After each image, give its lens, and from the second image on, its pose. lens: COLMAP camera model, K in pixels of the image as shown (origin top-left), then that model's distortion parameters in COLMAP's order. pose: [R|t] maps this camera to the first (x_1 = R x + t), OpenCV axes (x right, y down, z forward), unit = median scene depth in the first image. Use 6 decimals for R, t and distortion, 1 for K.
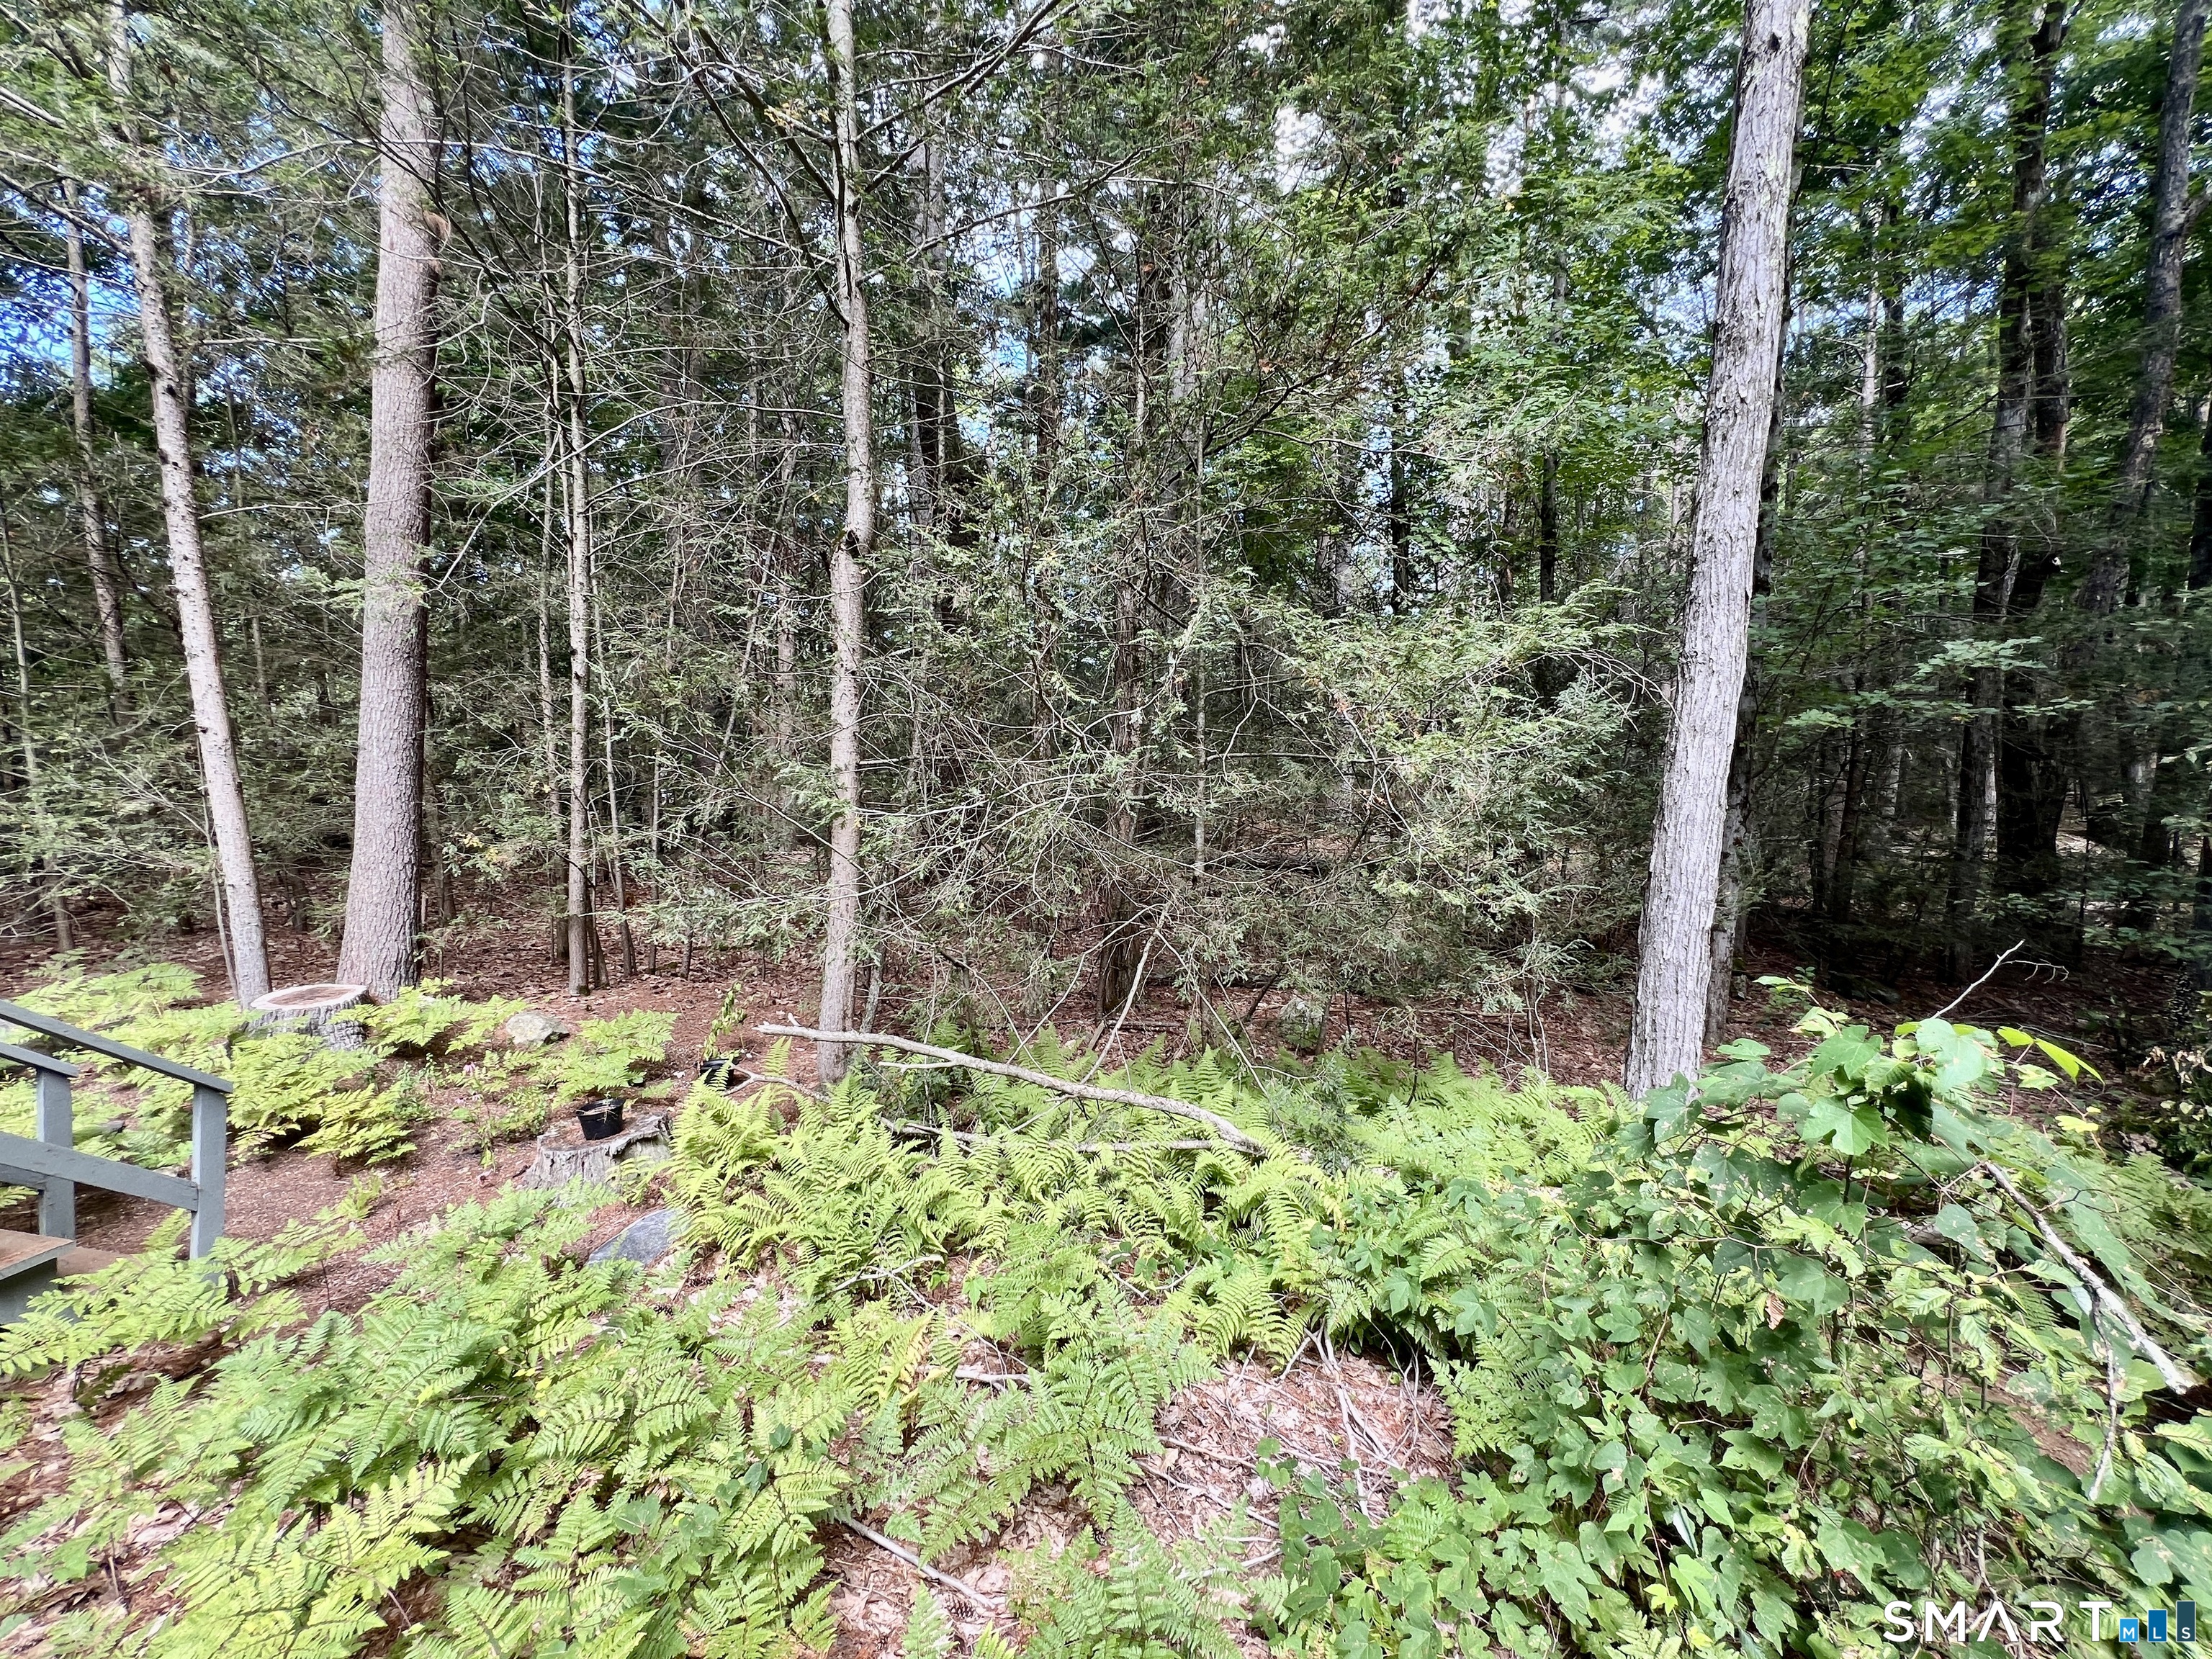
lens RADIAL K [[886.5, 0, 1106.0], [0, 886.5, 829.5], [0, 0, 1]] dist [-0.001606, 0.000163]
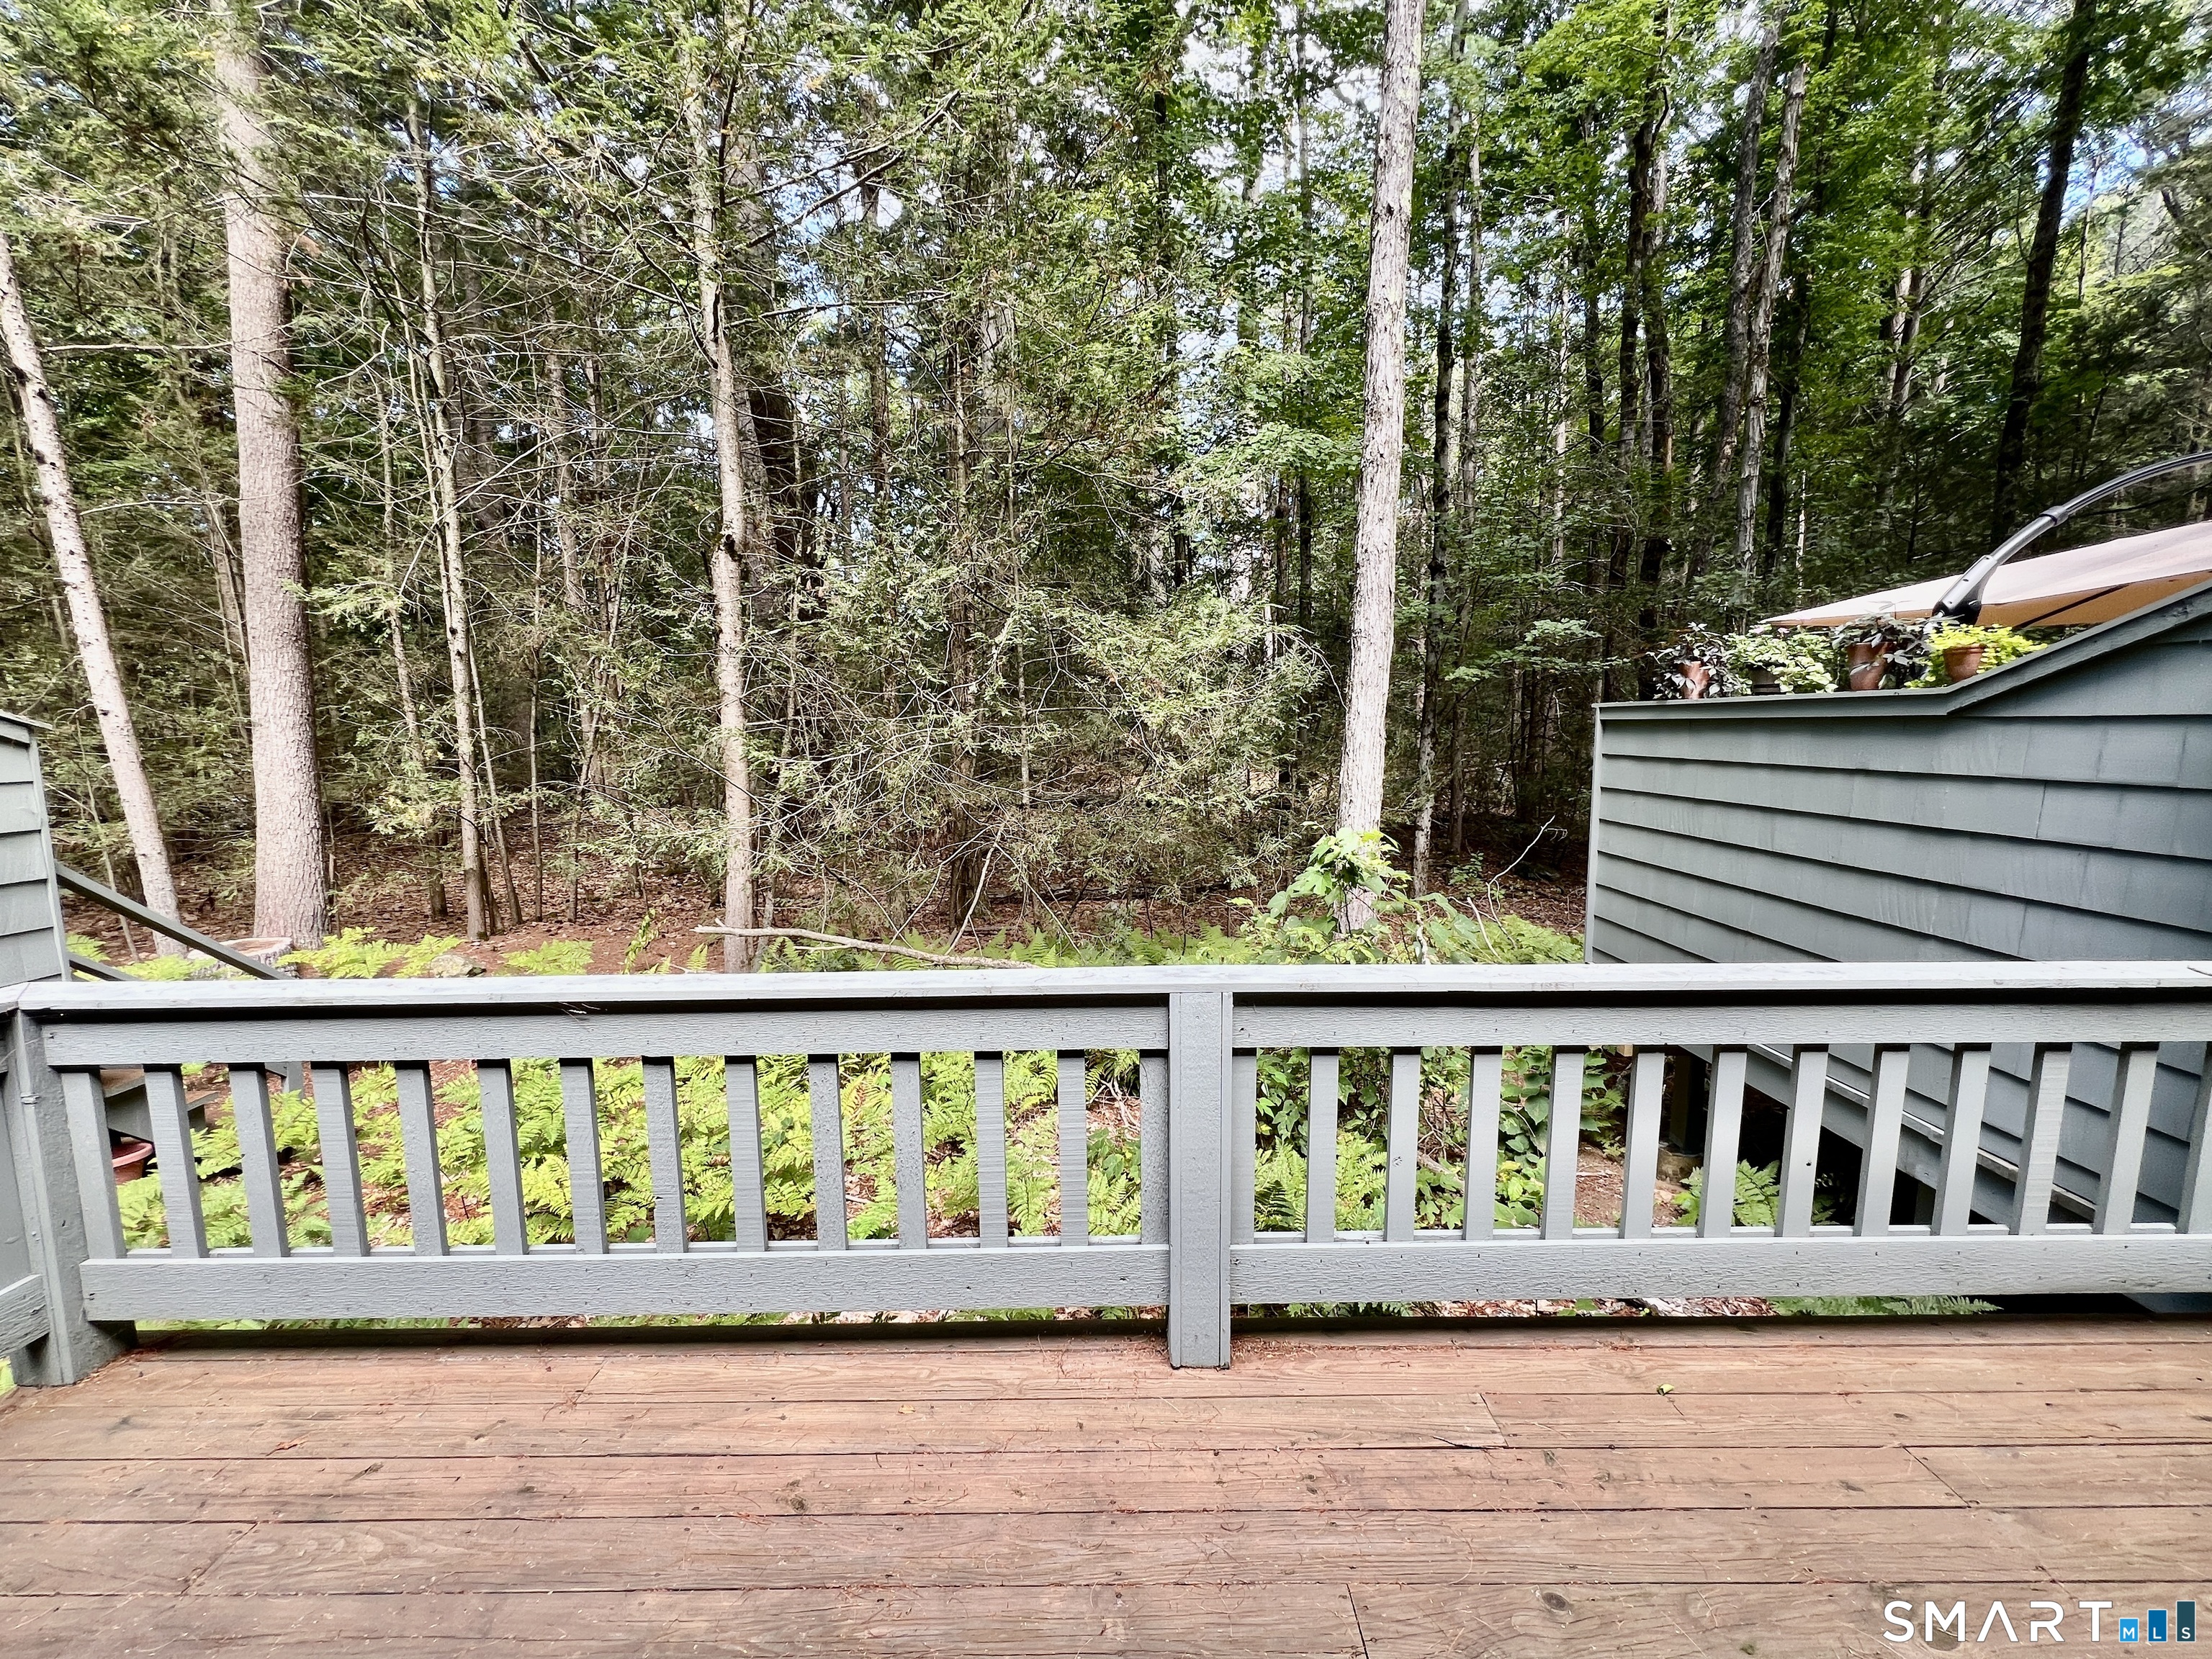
lens RADIAL K [[886.5, 0, 1106.0], [0, 886.5, 829.5], [0, 0, 1]] dist [-0.001606, 0.000163]
pose [[0.982391, -0.052505, 0.179310, -0.016279], [0.042168, 0.997248, 0.060980, 0.017648], [-0.182018, -0.052345, 0.981901, -0.332691]]
